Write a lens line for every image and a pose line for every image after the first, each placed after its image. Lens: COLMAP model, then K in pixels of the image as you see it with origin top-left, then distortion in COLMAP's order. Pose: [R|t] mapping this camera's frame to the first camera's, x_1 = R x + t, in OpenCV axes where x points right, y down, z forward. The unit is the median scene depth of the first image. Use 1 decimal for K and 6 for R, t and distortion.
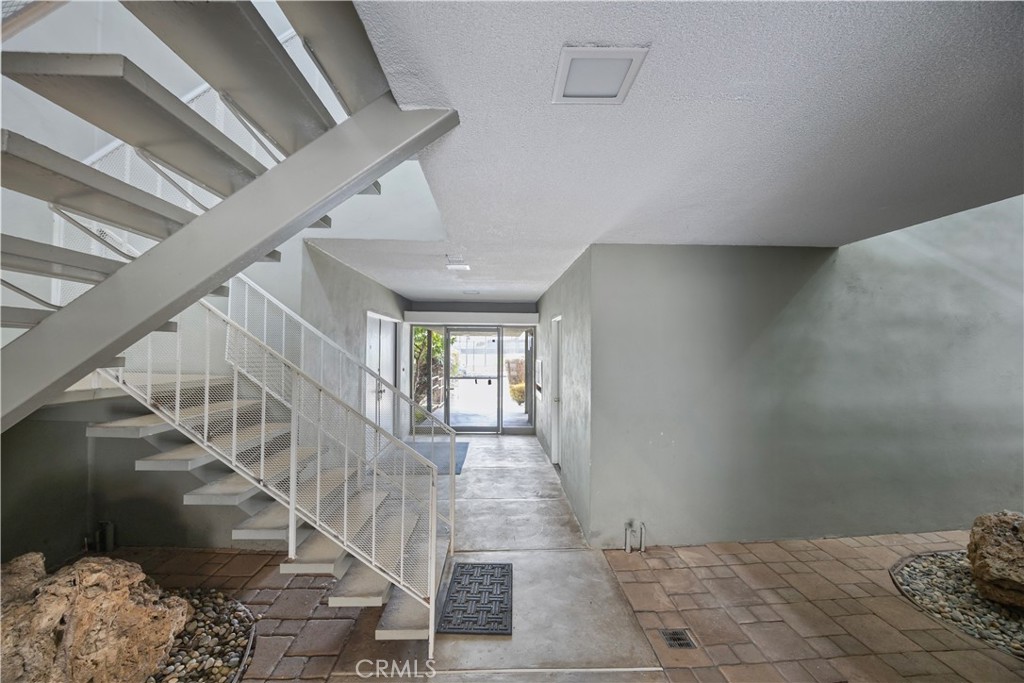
lens RADIAL K [[387.9, 0, 512.9], [0, 387.9, 347.8], [0, 0, 1]] dist [-0.009655, 0.000066]
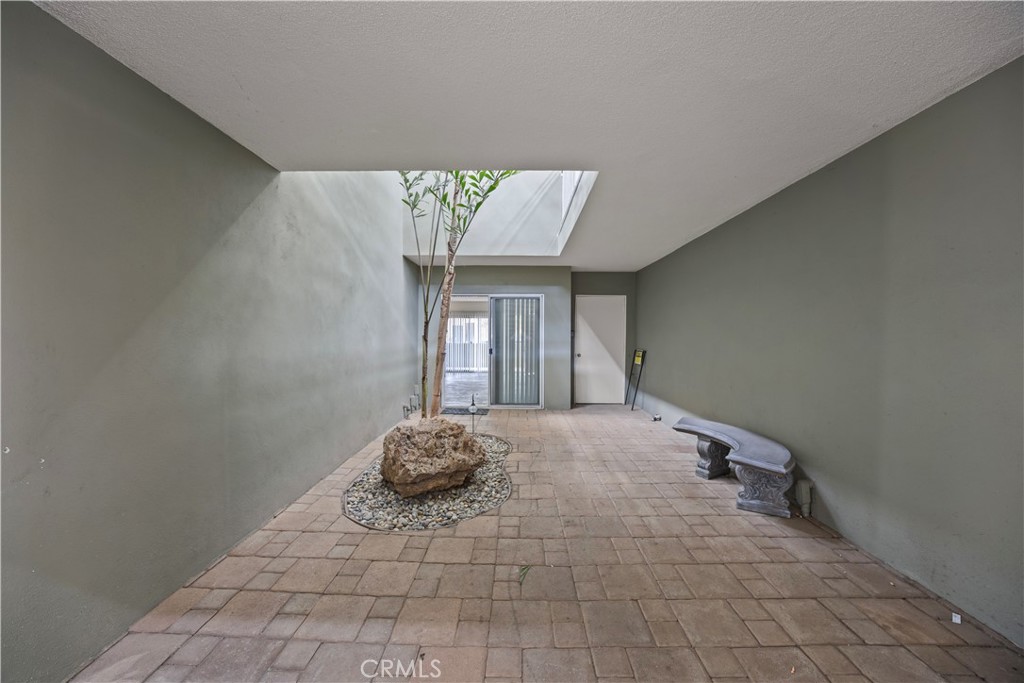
lens RADIAL K [[387.9, 0, 512.9], [0, 387.9, 347.8], [0, 0, 1]] dist [-0.009655, 0.000066]
pose [[0.071364, -0.034766, 0.996844, 0.024099], [-0.004384, 0.999372, 0.035168, 0.111994], [-0.997441, -0.006880, 0.071167, 0.506507]]
